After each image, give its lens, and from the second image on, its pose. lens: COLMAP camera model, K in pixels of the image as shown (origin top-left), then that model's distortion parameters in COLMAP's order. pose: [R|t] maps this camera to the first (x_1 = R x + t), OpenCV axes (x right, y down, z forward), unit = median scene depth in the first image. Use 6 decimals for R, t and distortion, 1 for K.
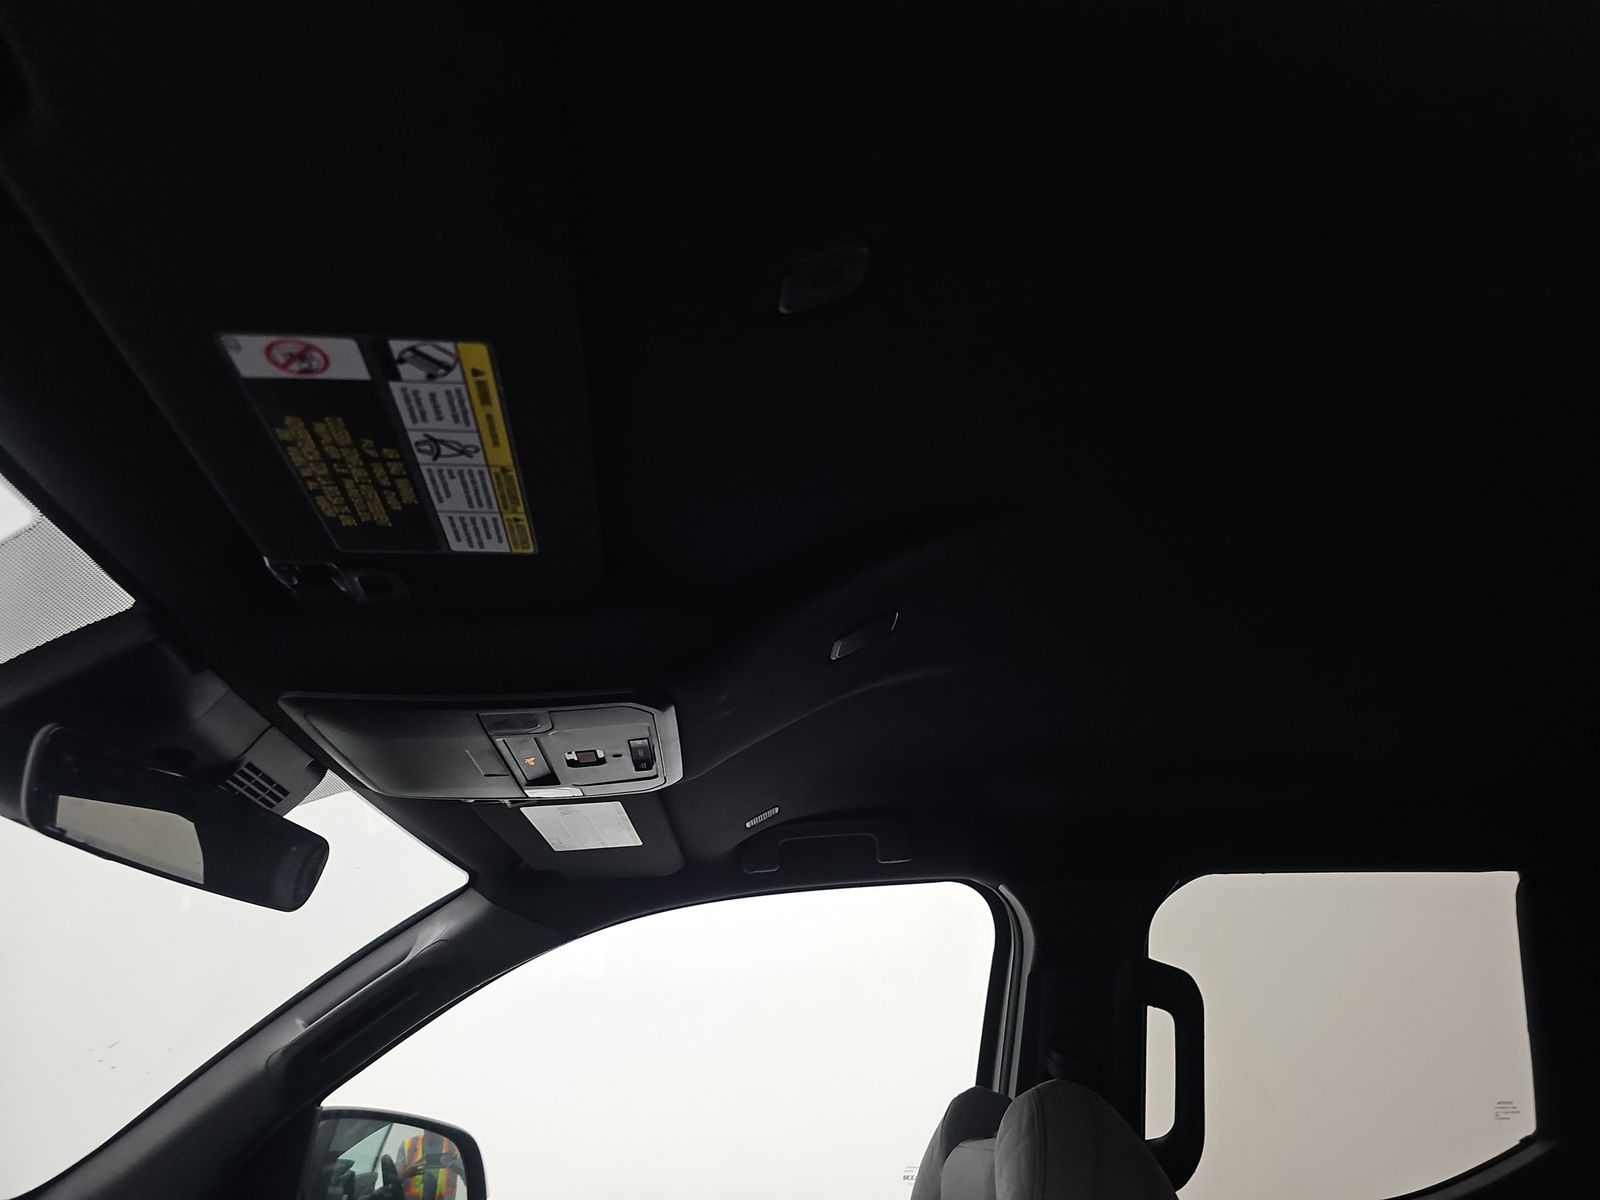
lens RADIAL K [[1055.2, 0, 794.1], [0, 1055.2, 599.1], [0, 0, 1]] dist [0.000117, -0.003342]
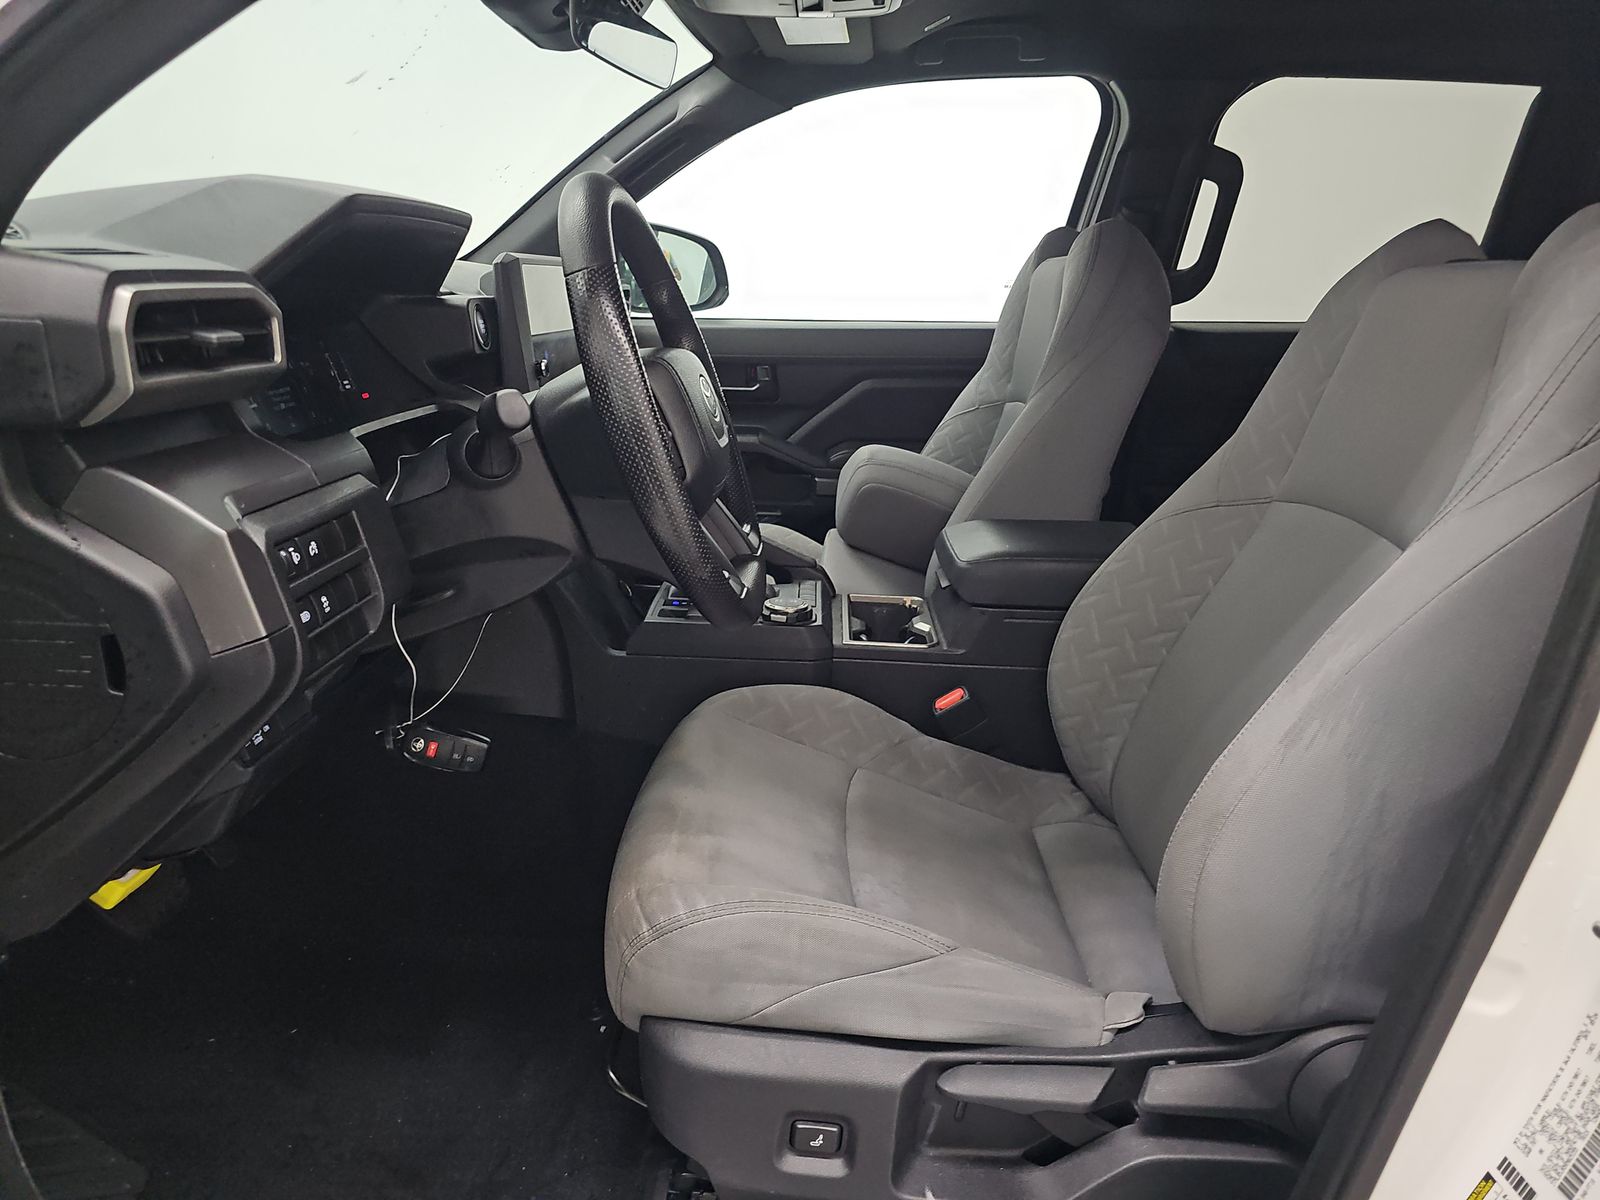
lens RADIAL K [[1055.2, 0, 794.1], [0, 1055.2, 599.1], [0, 0, 1]] dist [0.000117, -0.003342]
pose [[0.993862, 0.080934, -0.075417, -0.048208], [-0.007262, 0.727988, 0.685551, -0.160591], [0.110387, -0.680796, 0.724108, -0.446141]]
